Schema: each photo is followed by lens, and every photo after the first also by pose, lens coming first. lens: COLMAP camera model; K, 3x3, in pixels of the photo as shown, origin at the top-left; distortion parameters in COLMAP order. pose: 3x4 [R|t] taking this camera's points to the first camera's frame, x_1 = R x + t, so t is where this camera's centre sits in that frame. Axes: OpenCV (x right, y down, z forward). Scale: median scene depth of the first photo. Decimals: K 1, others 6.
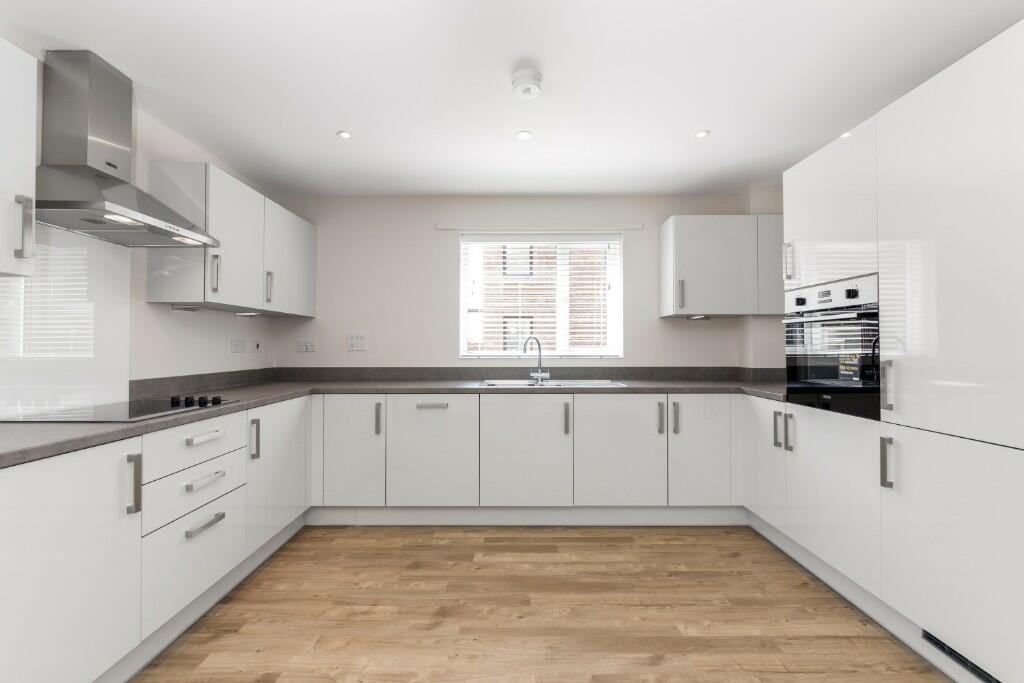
lens RADIAL K [[435.7, 0, 512.0], [0, 435.7, 341.5], [0, 0, 1]] dist [-0.001246, -0.000320]
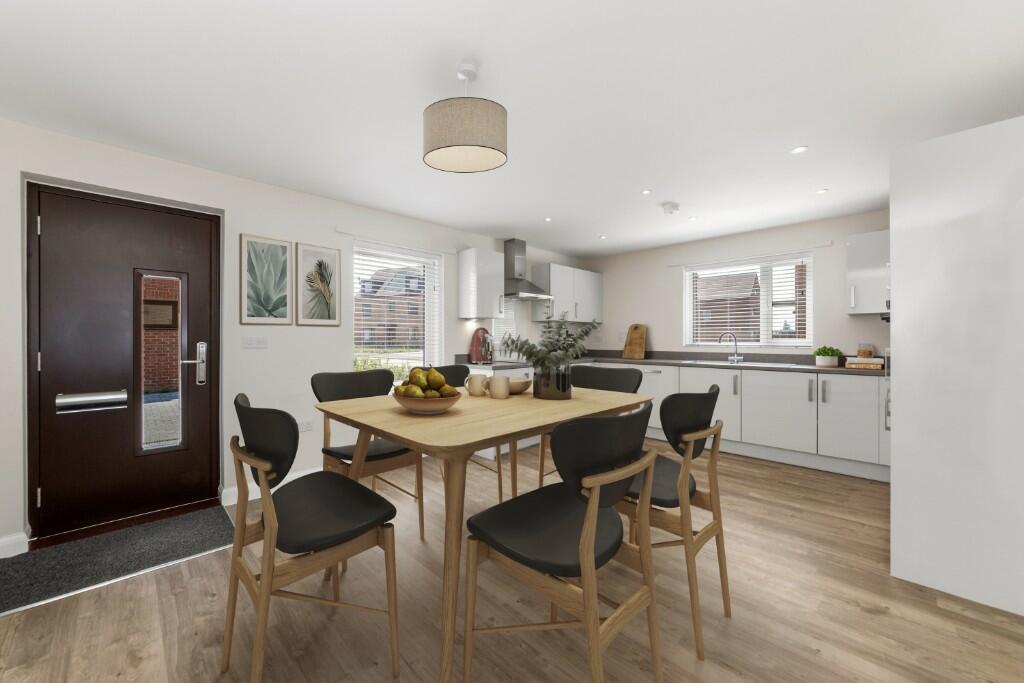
lens RADIAL K [[391.9, 0, 512.0], [0, 391.9, 341.5], [0, 0, 1]] dist [0.000378, 0.000052]
pose [[0.715941, 0.005151, -0.698142, 0.558739], [0.009838, 0.999799, 0.017466, -0.013074], [0.698091, -0.019373, 0.715747, -0.594743]]
